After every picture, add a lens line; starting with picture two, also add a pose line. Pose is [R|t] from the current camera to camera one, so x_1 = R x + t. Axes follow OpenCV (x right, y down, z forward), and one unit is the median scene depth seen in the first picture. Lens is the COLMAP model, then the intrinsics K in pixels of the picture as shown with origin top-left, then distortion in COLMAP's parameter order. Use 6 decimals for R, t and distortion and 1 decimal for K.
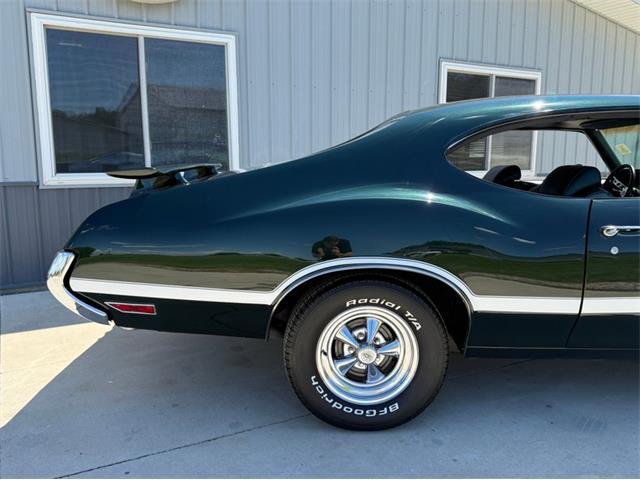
lens RADIAL K [[537.4, 0, 342.9], [0, 537.4, 239.0], [0, 0, 1]] dist [0.049155, -0.001978]
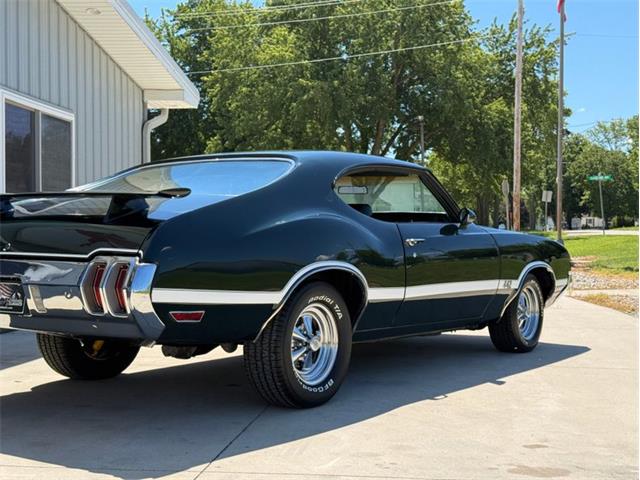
lens RADIAL K [[784.6, 0, 319.5], [0, 784.6, 250.9], [0, 0, 1]] dist [0.201385, -0.501969]
pose [[0.630242, -0.015337, 0.776247, -1.389454], [0.114136, 0.990773, -0.073093, 0.139597], [-0.767963, 0.134665, 0.626177, -0.189678]]
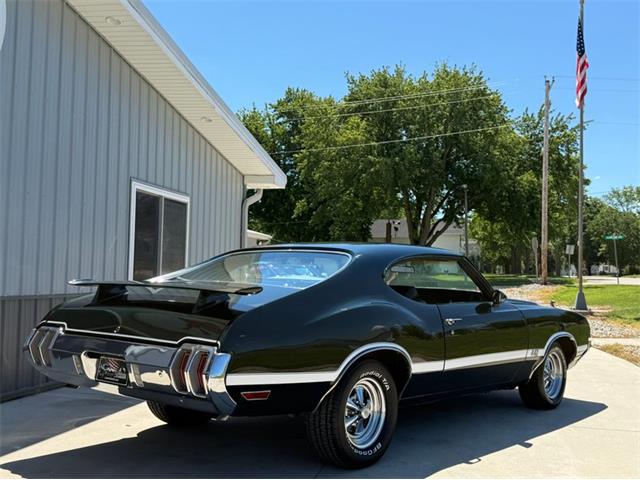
lens RADIAL K [[617.1, 0, 320.1], [0, 617.1, 251.4], [0, 0, 1]] dist [0.168205, -0.340490]
pose [[0.704073, 0.043311, 0.708806, -1.296267], [0.083285, 0.986214, -0.142991, 0.014723], [-0.705227, 0.159709, 0.690759, -0.170802]]
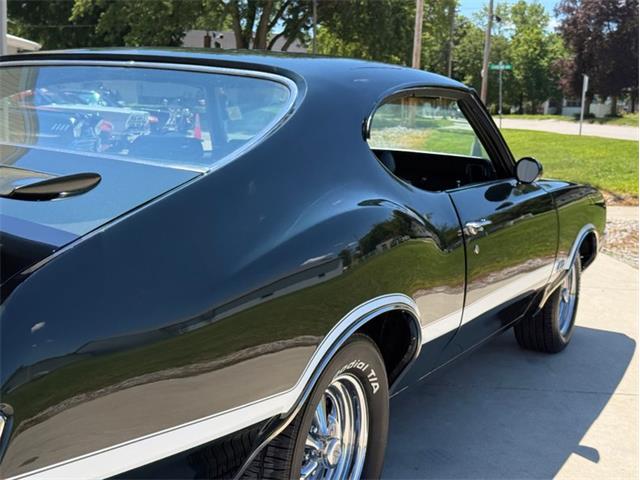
lens RADIAL K [[835.1, 0, 311.9], [0, 835.1, 240.5], [0, 0, 1]] dist [0.204856, -0.733266]
pose [[0.523074, -0.099165, 0.846498, -0.801043], [0.080213, 0.994527, 0.066941, -0.105197], [-0.848504, 0.032885, 0.528166, 0.493805]]
